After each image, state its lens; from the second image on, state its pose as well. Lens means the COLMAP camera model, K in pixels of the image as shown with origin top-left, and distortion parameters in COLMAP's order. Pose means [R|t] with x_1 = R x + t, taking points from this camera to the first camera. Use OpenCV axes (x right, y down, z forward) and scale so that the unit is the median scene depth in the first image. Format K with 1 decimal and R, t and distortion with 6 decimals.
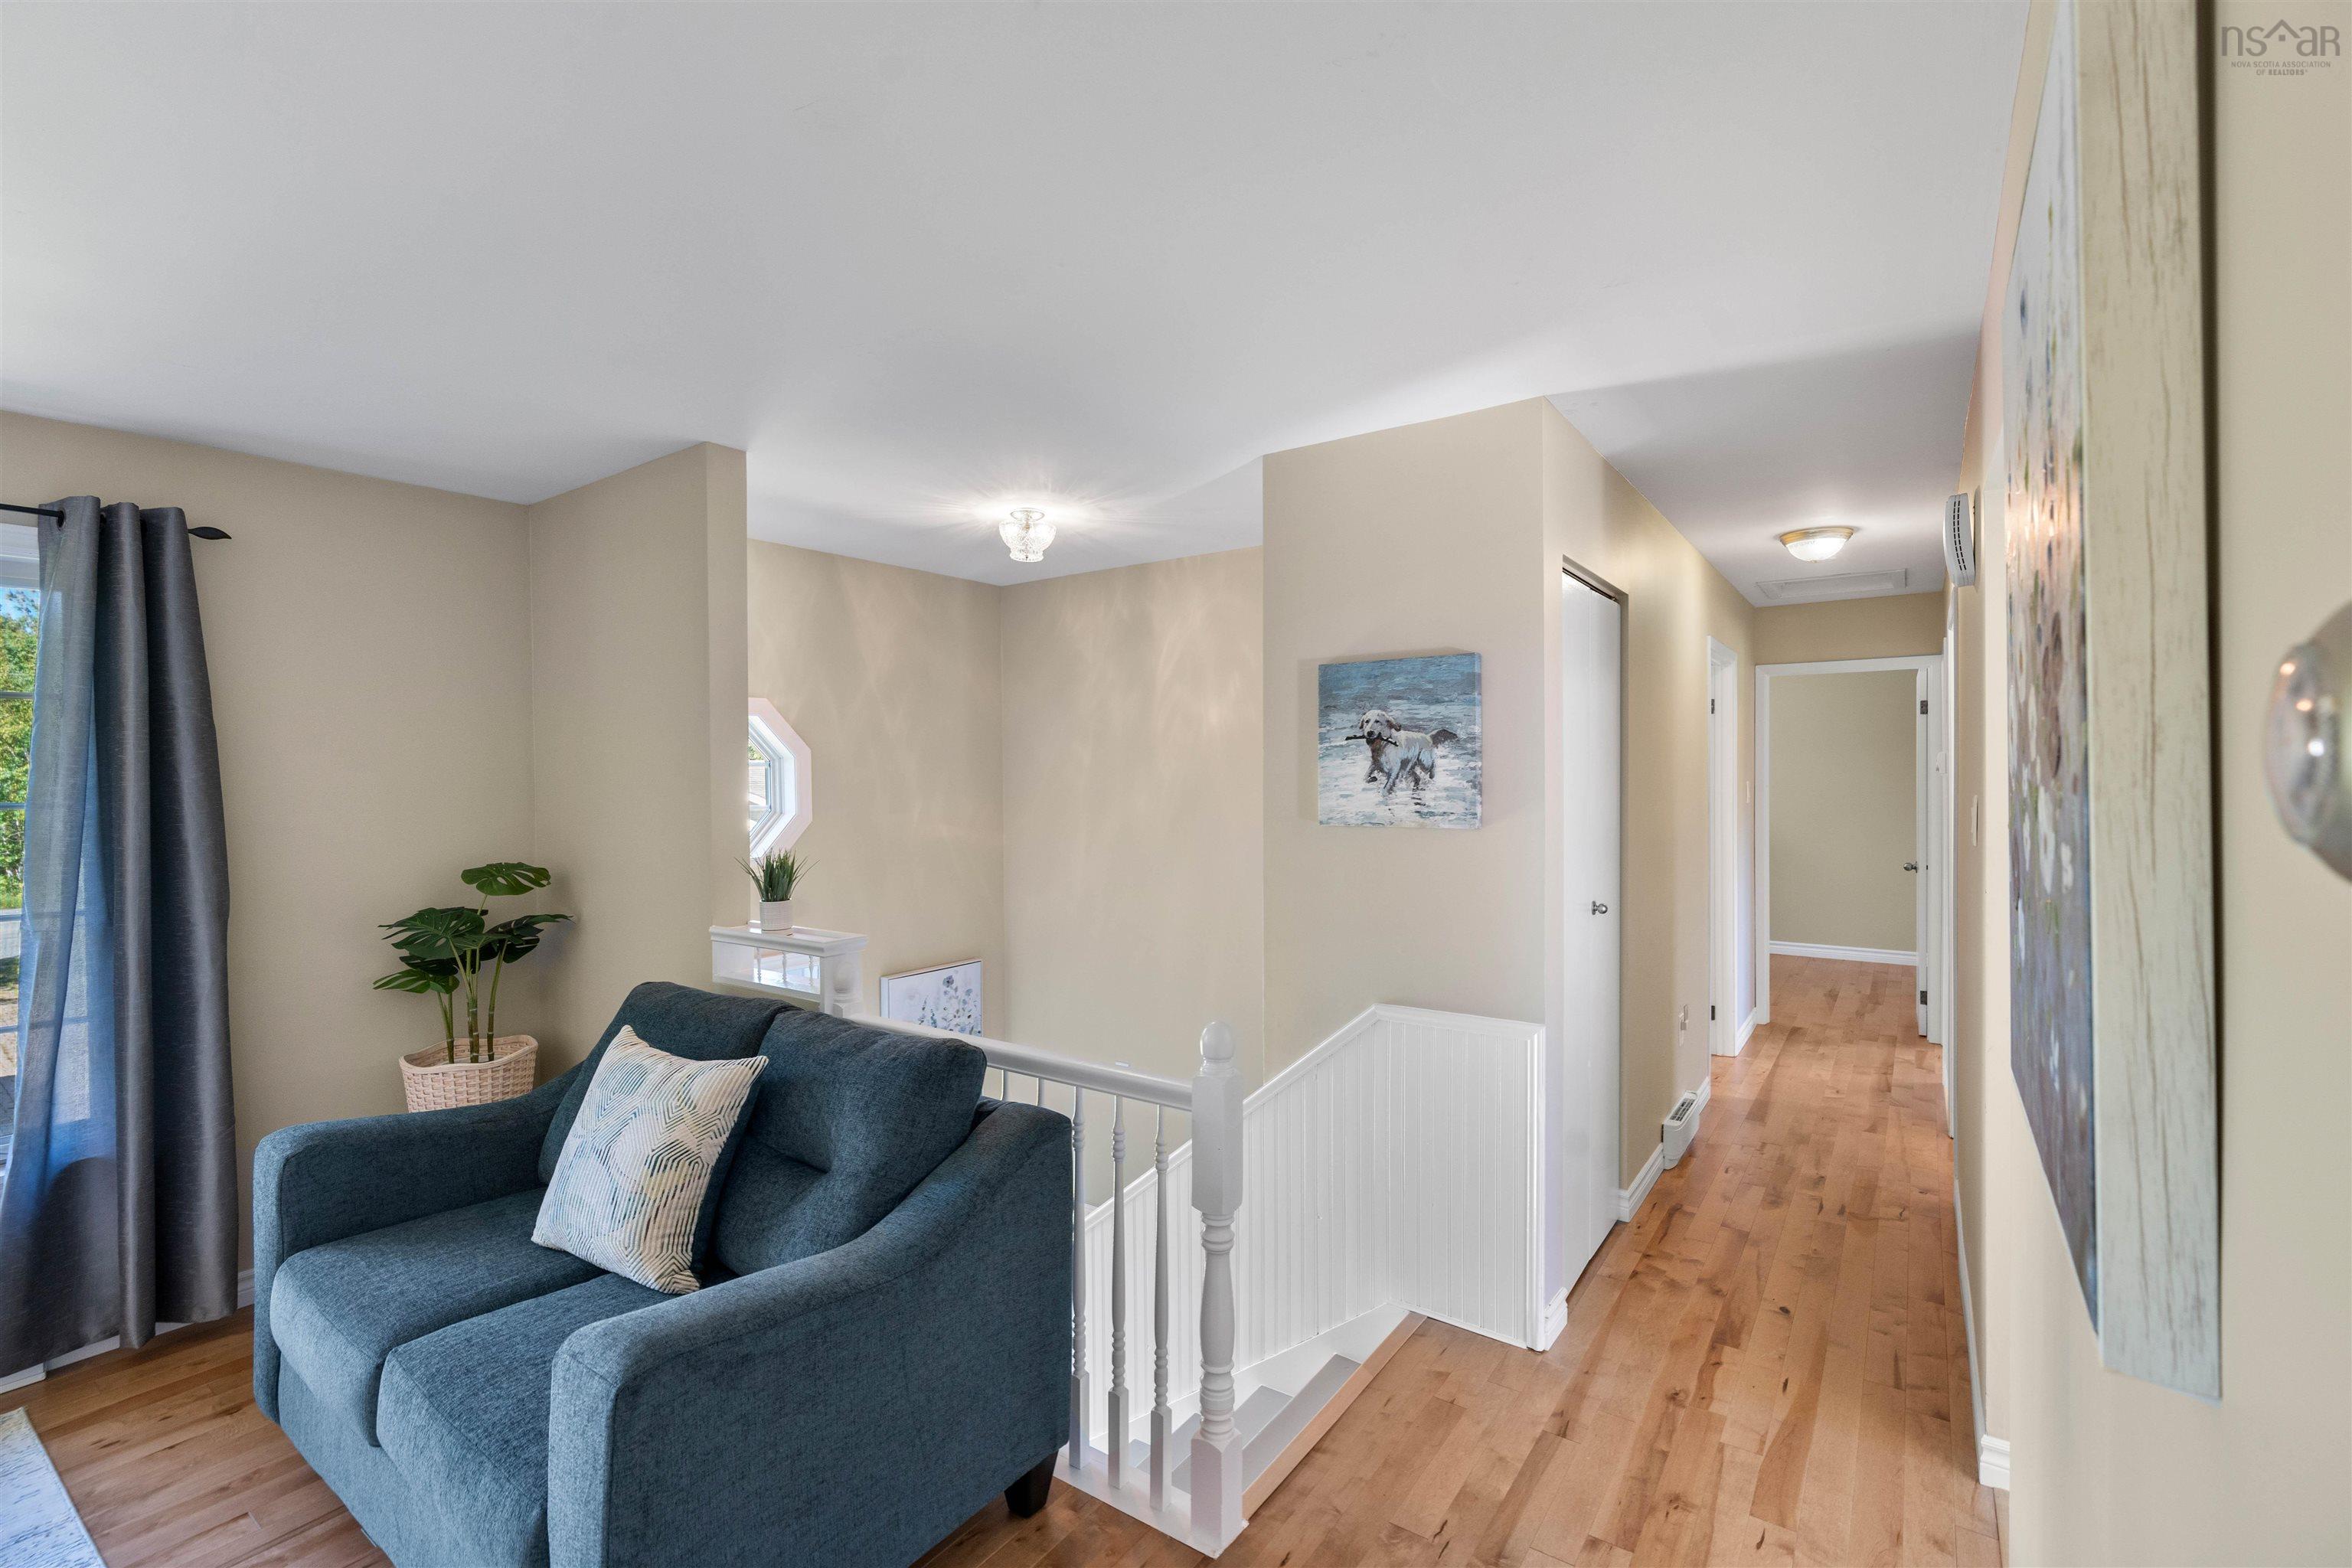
lens RADIAL K [[1079.7, 0, 1150.7], [0, 1079.7, 766.5], [0, 0, 1]] dist [-0.006325, 0.003677]
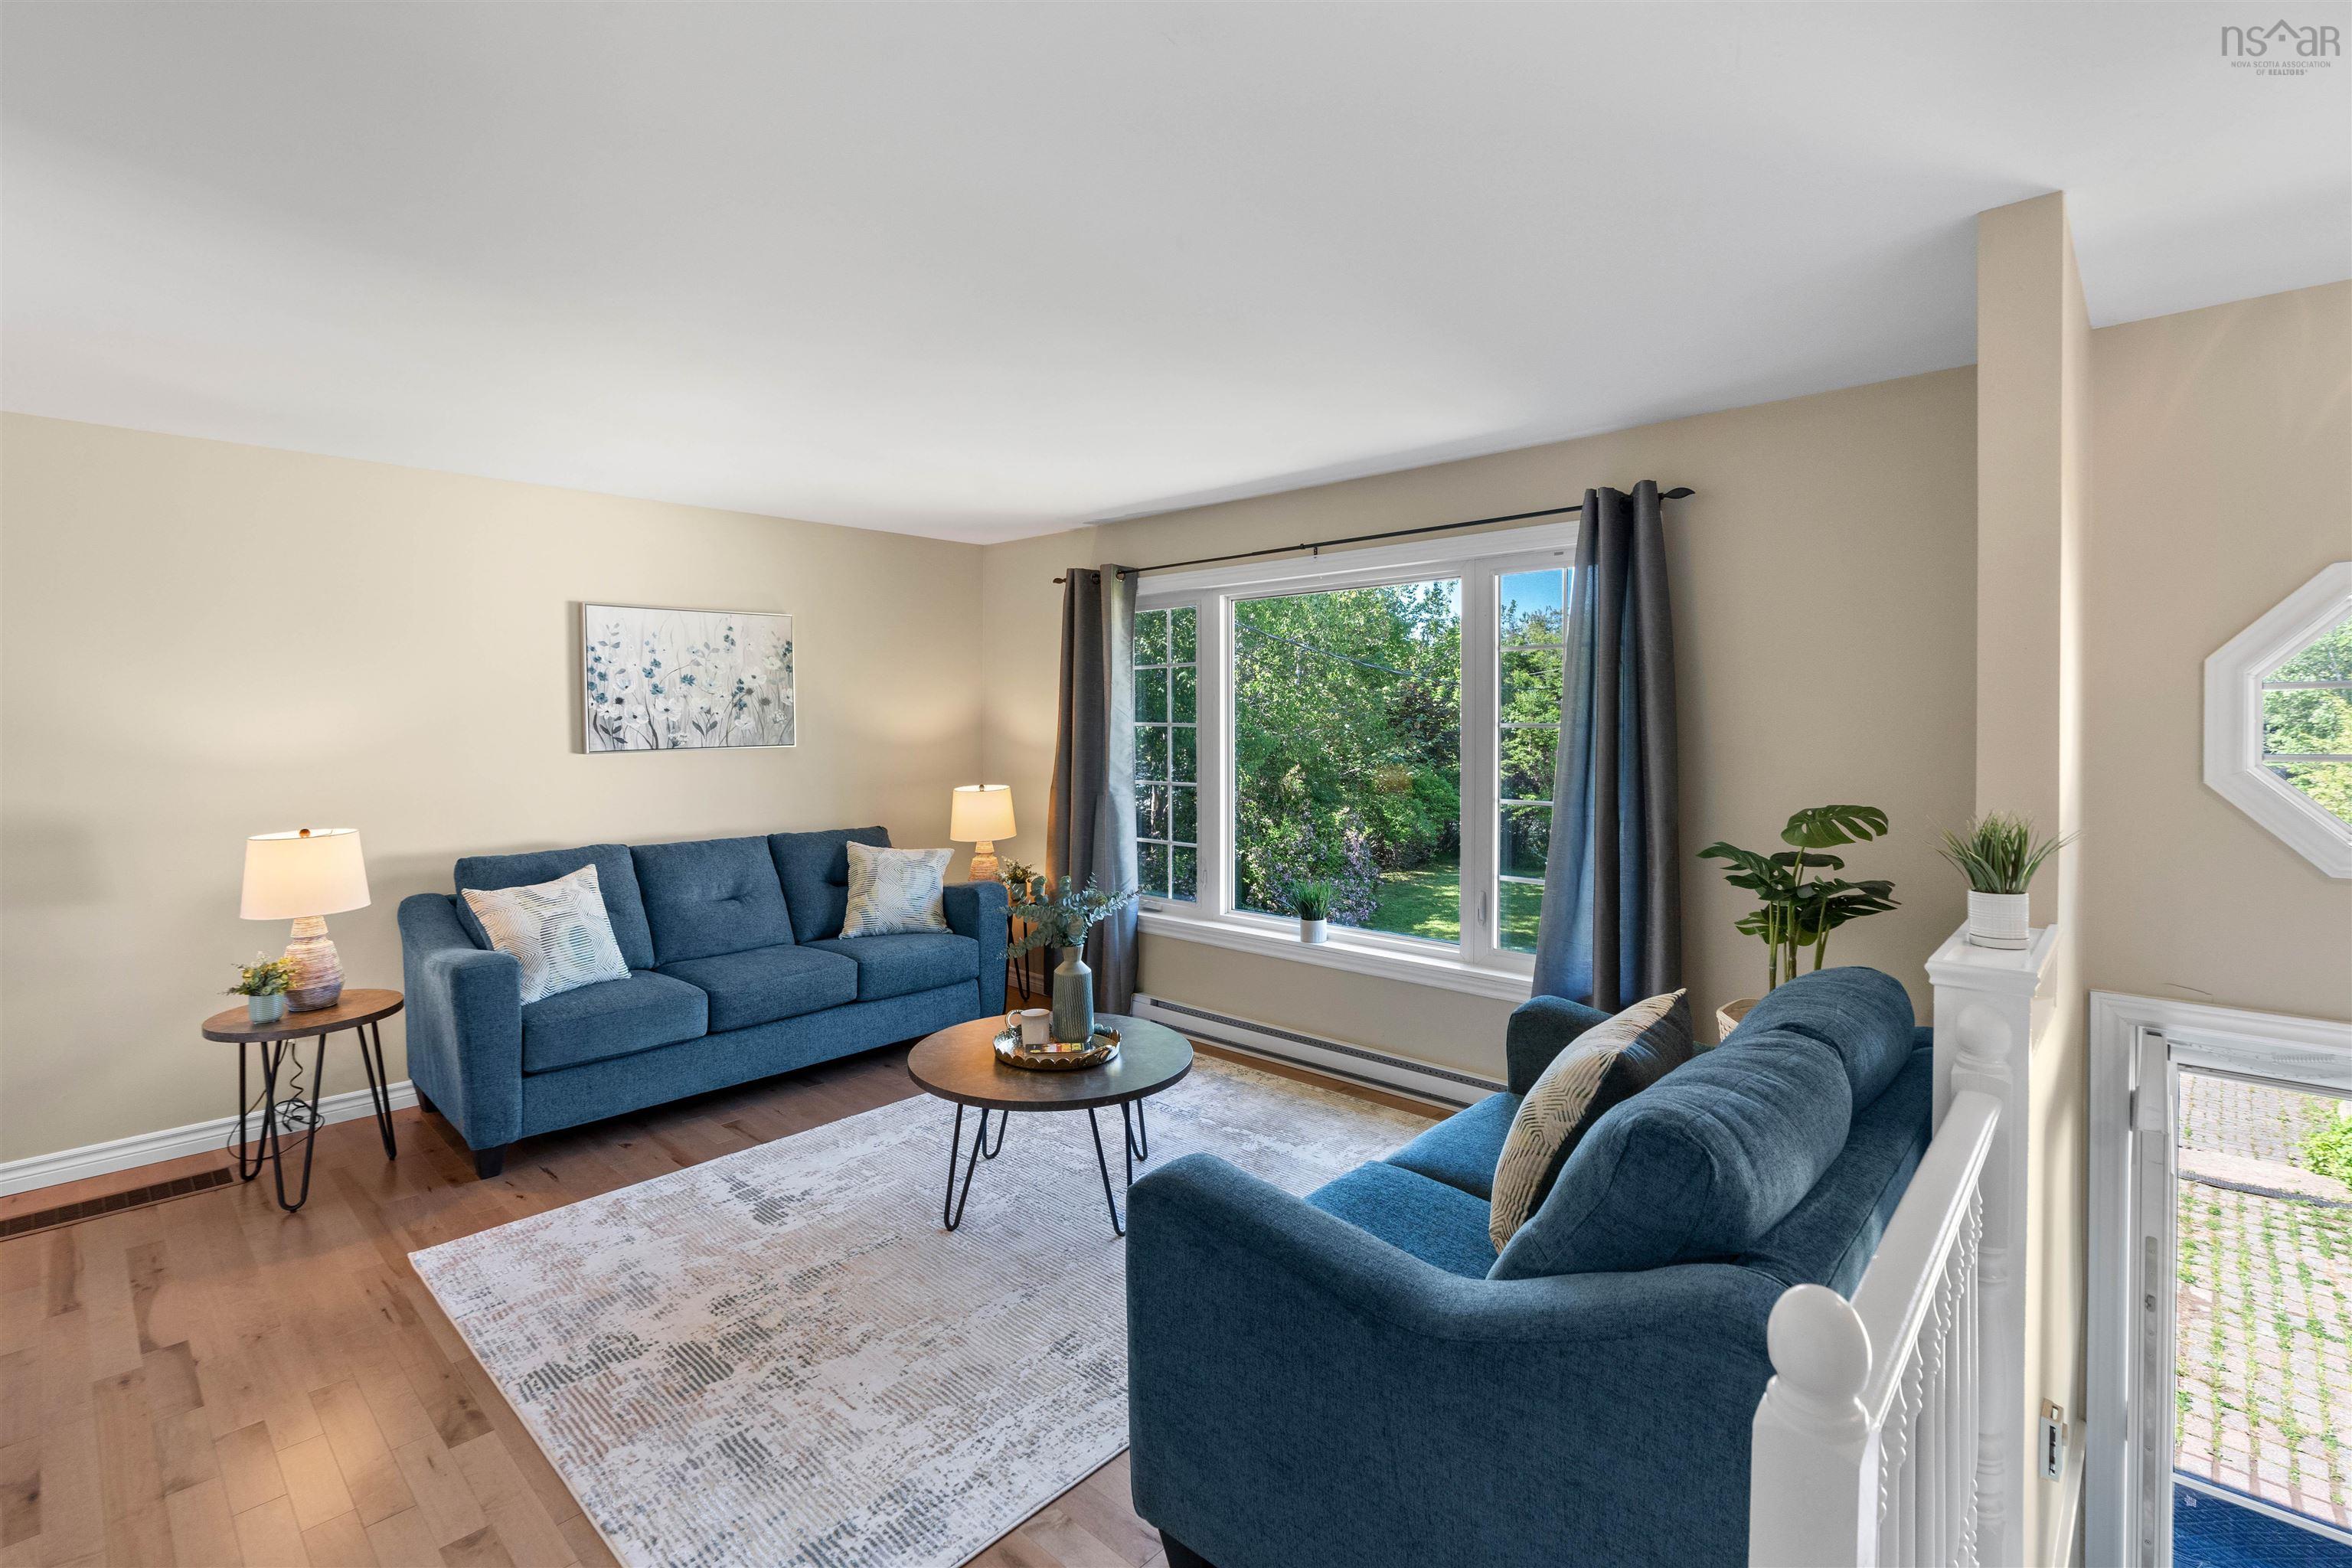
lens RADIAL K [[1079.7, 0, 1153.3], [0, 1079.7, 738.5], [0, 0, 1]] dist [-0.006325, 0.003677]
pose [[-0.129531, 0.028630, -0.991162, 0.356090], [0.008438, 0.999579, 0.027771, 0.010030], [0.991539, -0.004767, -0.129718, 0.583527]]
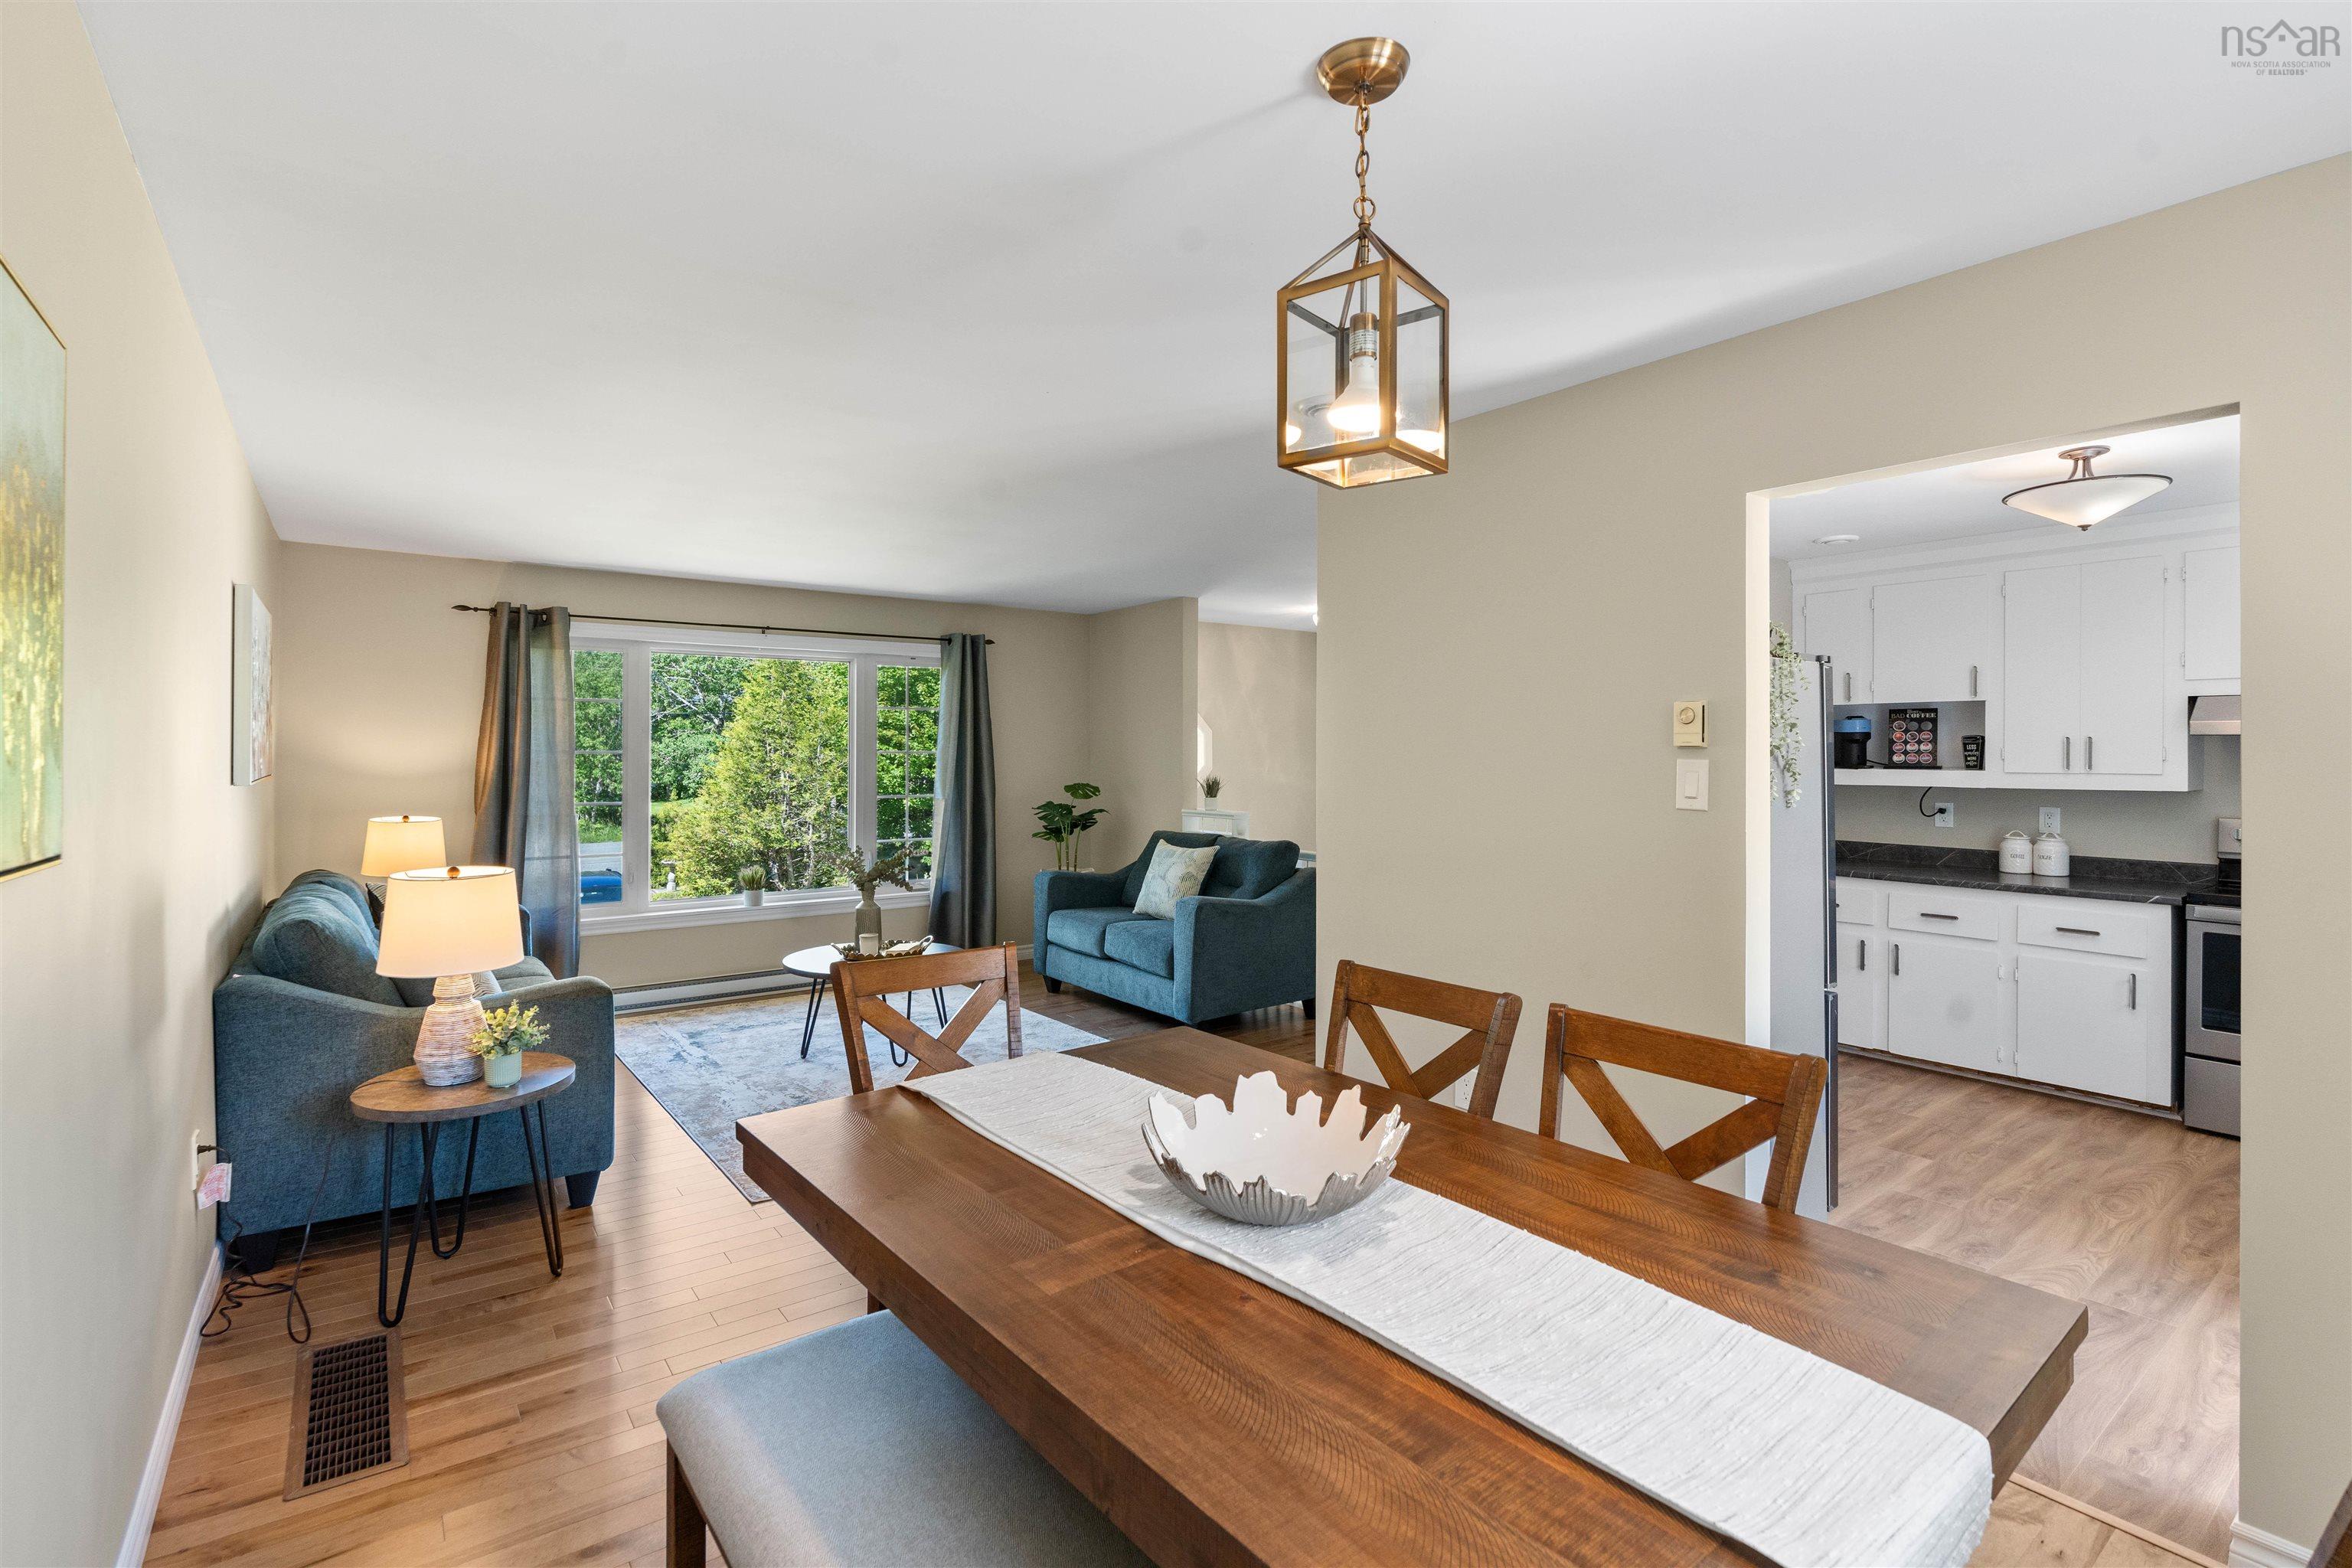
lens RADIAL K [[1079.7, 0, 1177.4], [0, 1079.7, 744.8], [0, 0, 1]] dist [-0.006325, 0.003677]
pose [[0.957705, 0.008706, -0.287621, 0.243032], [-0.008679, 0.999961, 0.001368, 0.009371], [0.287621, 0.001186, 0.957743, -1.226819]]
